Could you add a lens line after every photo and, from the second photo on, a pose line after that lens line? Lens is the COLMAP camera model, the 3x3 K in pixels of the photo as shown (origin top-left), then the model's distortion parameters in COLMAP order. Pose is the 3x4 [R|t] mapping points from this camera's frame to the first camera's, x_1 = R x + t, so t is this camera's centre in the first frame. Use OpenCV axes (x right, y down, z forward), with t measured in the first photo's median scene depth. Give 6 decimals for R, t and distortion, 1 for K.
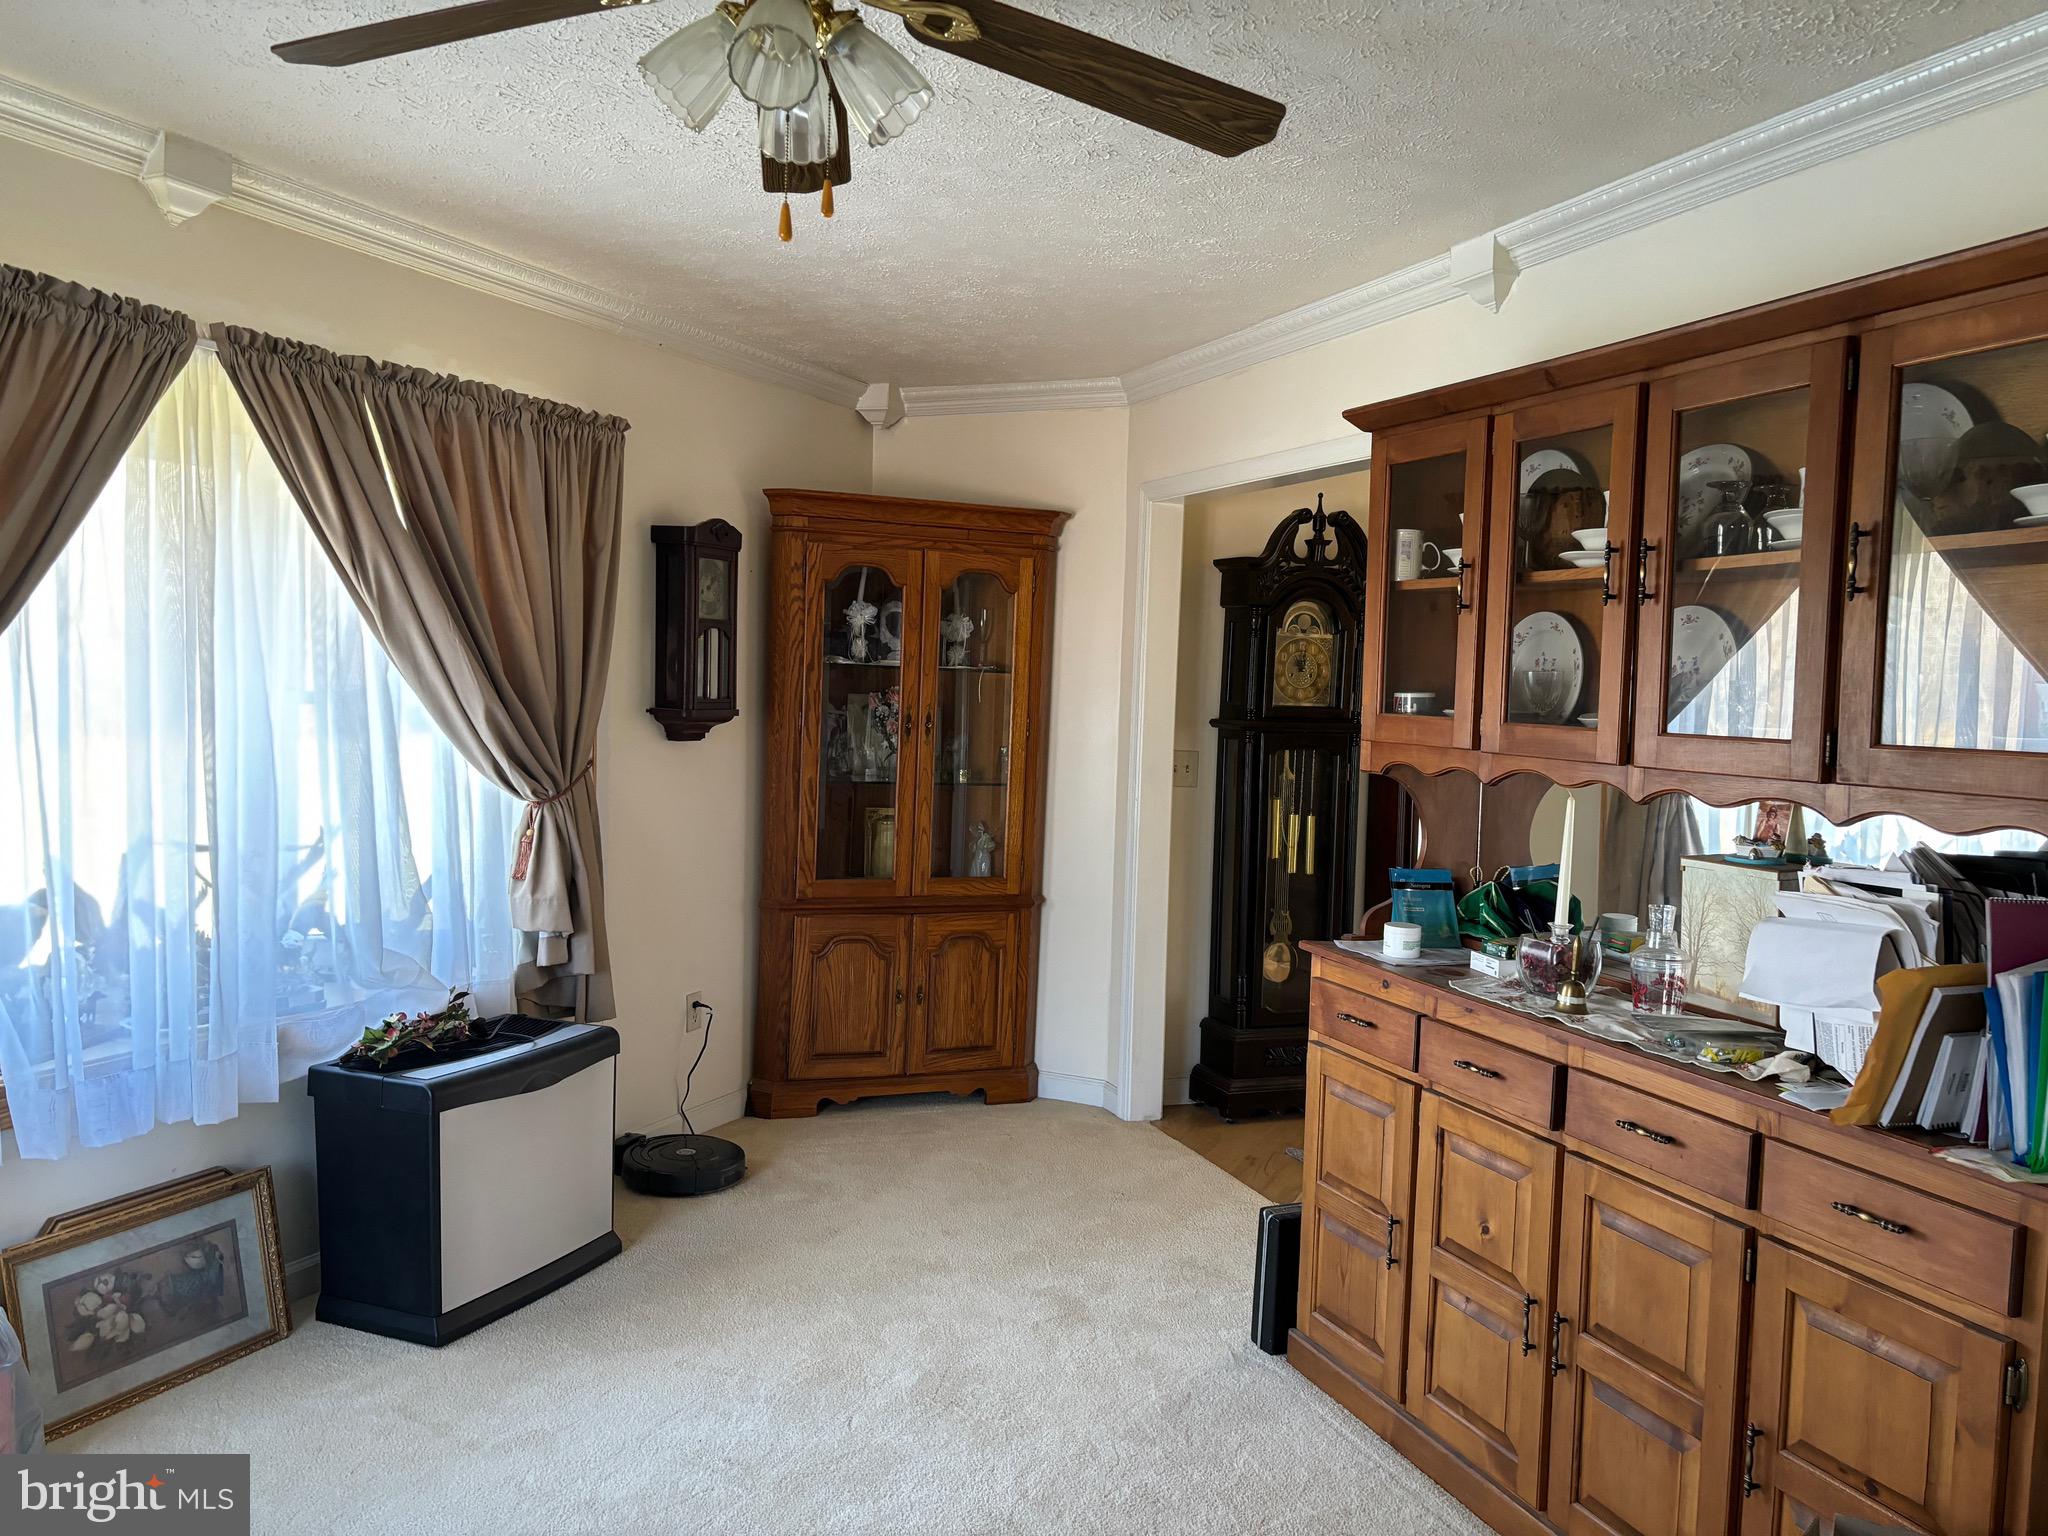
lens RADIAL K [[1540.7, 0, 1039.4], [0, 1540.7, 758.0], [0, 0, 1]] dist [0.060780, -0.060548]
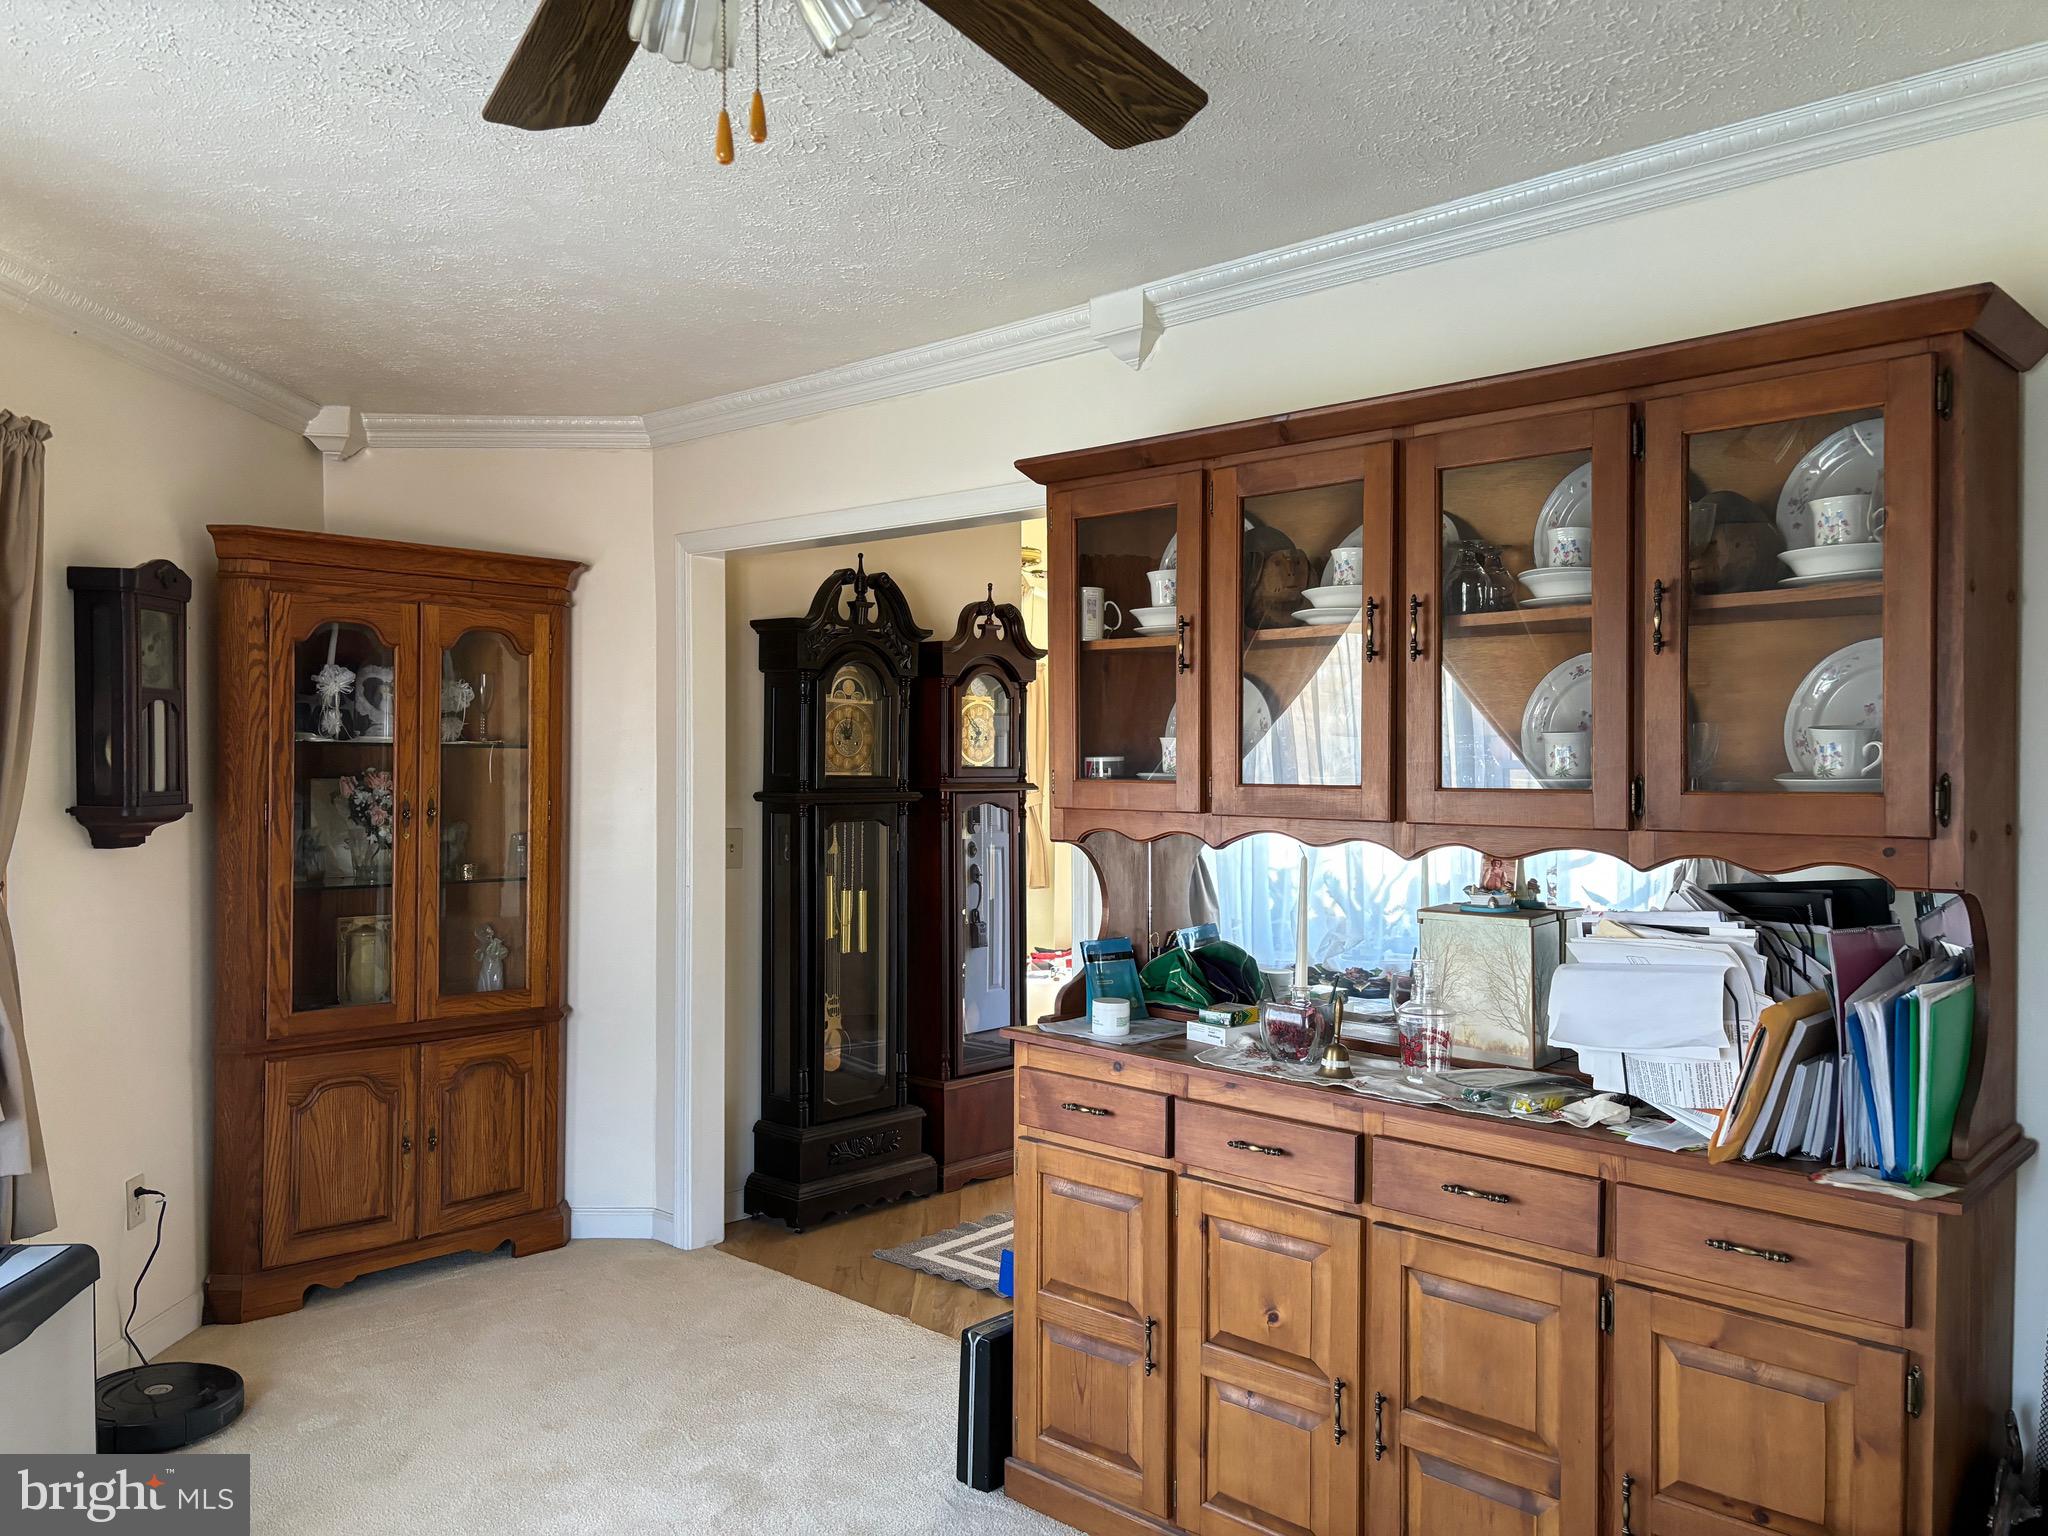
lens RADIAL K [[1540.7, 0, 1038.4], [0, 1540.7, 778.9], [0, 0, 1]] dist [0.060780, -0.060548]
pose [[0.909221, -0.034316, 0.414898, -0.185588], [0.047476, 0.998642, -0.021445, -0.009734], [-0.413599, 0.039196, 0.909615, 0.148021]]
